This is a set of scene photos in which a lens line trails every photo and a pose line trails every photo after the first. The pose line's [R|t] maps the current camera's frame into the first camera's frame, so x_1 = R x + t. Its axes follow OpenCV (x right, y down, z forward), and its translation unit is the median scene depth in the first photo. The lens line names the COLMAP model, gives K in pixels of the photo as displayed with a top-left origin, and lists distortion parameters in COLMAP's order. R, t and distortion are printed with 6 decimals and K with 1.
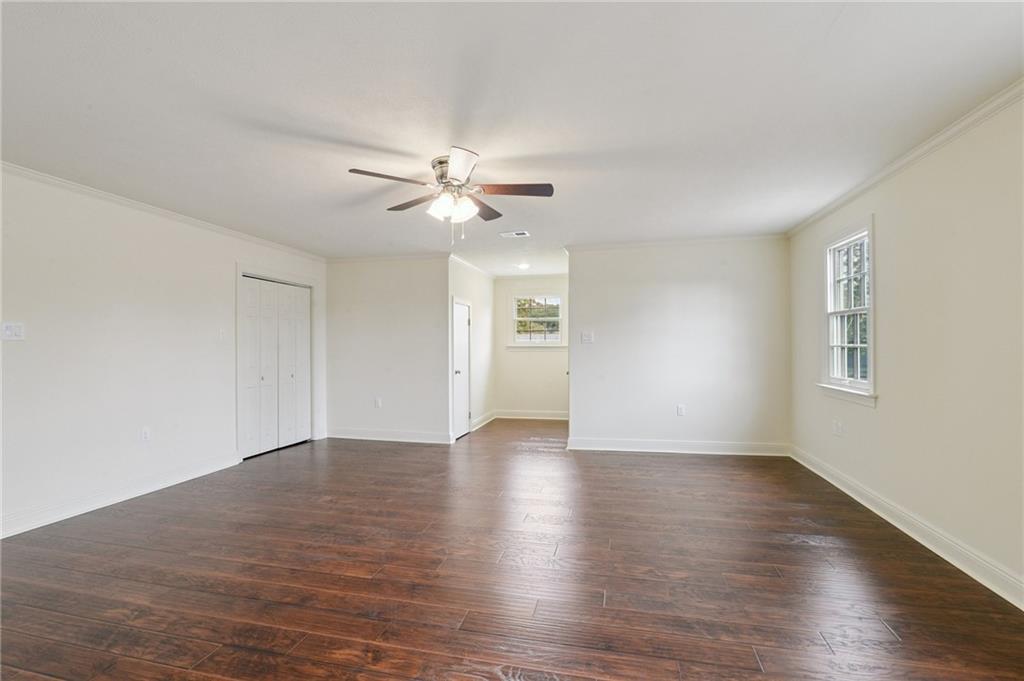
lens RADIAL K [[479.4, 0, 506.3], [0, 479.4, 341.8], [0, 0, 1]] dist [-0.002610, -0.000979]
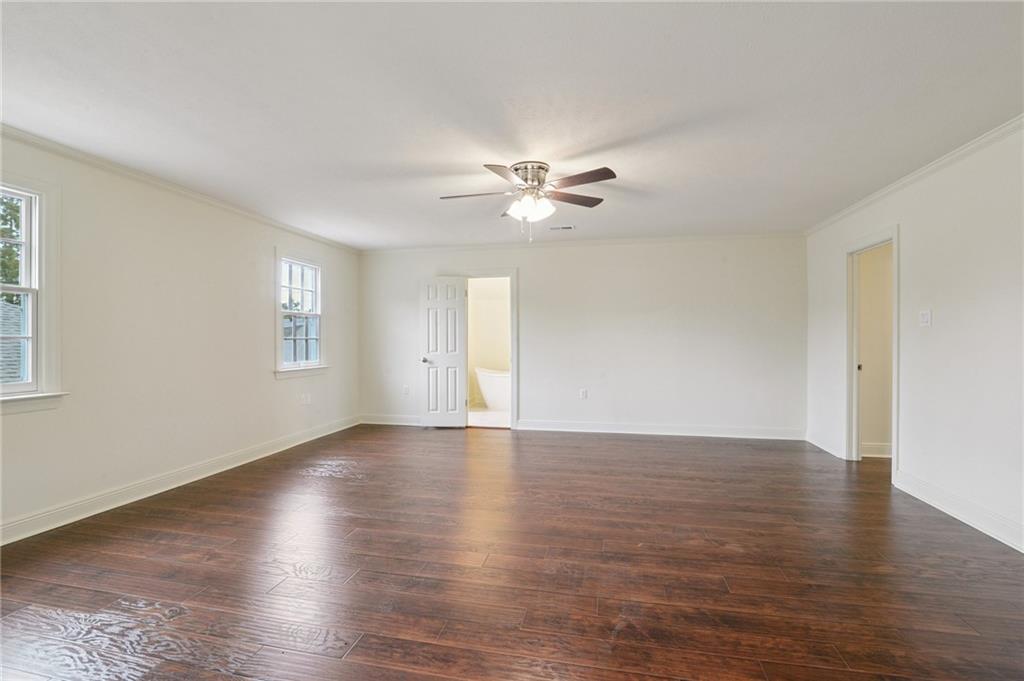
lens RADIAL K [[479.4, 0, 506.3], [0, 479.4, 341.8], [0, 0, 1]] dist [-0.002610, -0.000979]
pose [[-0.999705, 0.007531, -0.023084, -0.025371], [0.007541, 0.999971, -0.000372, 0.022280], [0.023081, -0.000546, -0.999733, 1.815142]]
